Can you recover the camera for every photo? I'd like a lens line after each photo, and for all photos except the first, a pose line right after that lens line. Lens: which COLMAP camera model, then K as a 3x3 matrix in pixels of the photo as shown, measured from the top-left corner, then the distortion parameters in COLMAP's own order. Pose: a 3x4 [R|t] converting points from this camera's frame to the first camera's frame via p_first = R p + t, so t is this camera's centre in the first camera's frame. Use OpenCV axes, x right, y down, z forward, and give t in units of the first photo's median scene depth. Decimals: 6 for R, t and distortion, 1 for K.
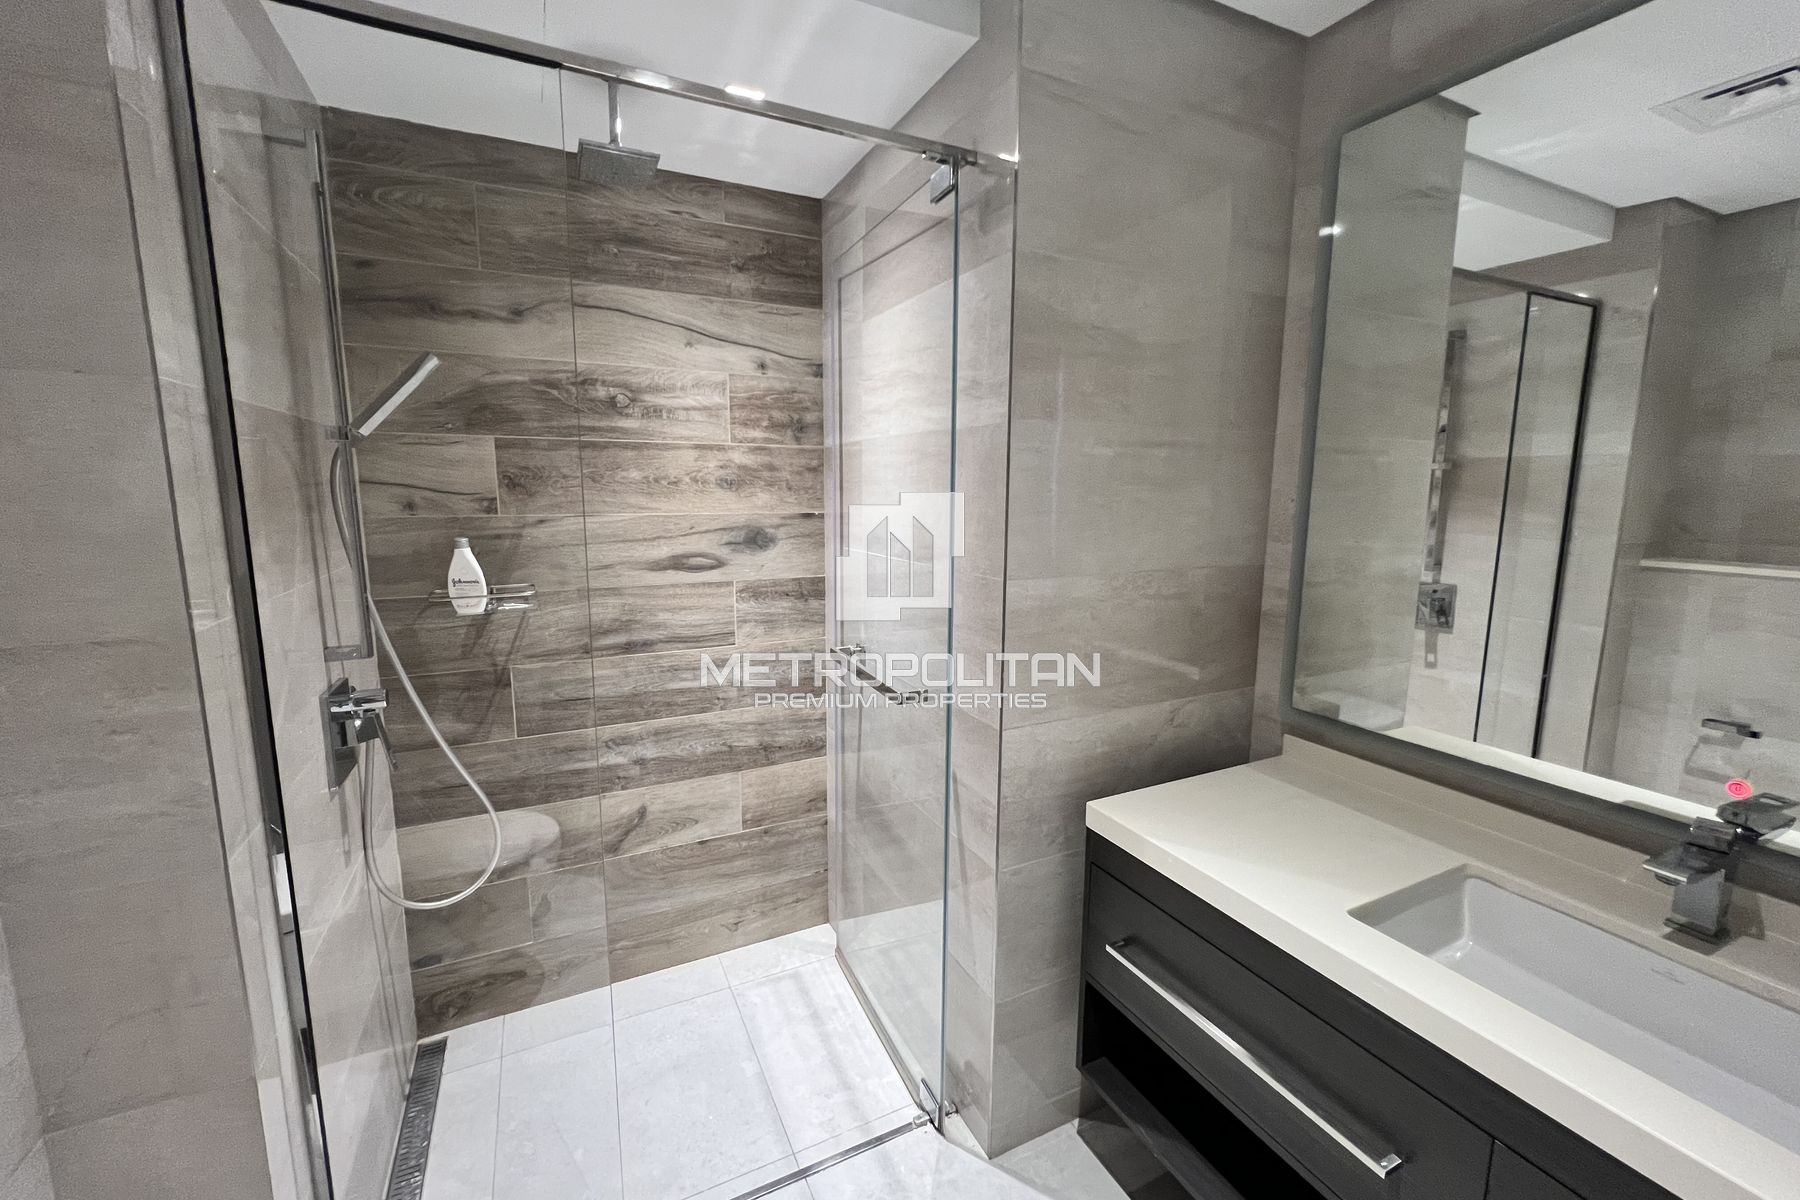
lens RADIAL K [[724.6, 0, 903.0], [0, 724.6, 594.1], [0, 0, 1]] dist [-0.000286, 0.000459]
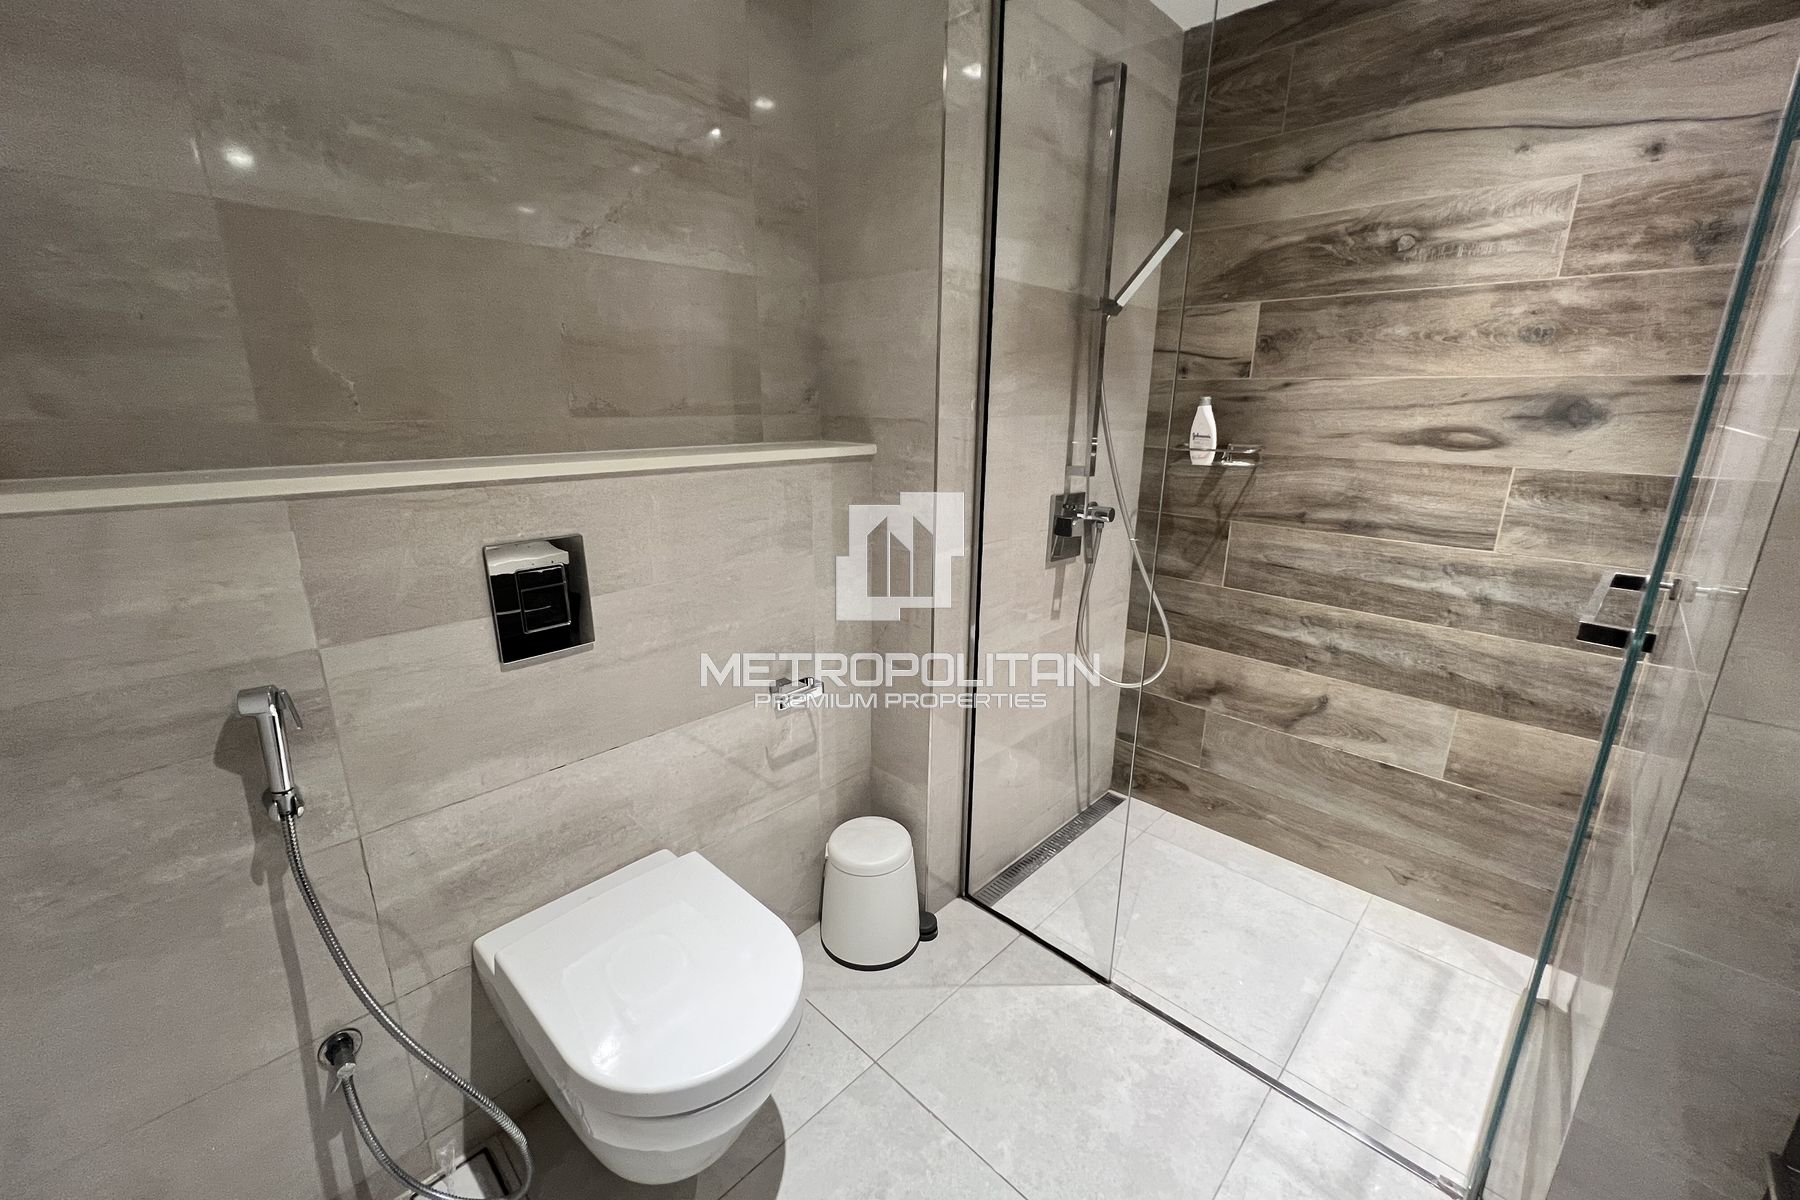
lens RADIAL K [[724.6, 0, 897.6], [0, 724.6, 598.5], [0, 0, 1]] dist [-0.000286, 0.000459]
pose [[0.324892, 0.246883, -0.912959, 0.303428], [-0.146885, 0.966785, 0.209167, 0.053516], [0.934275, 0.066143, 0.350364, 0.136898]]
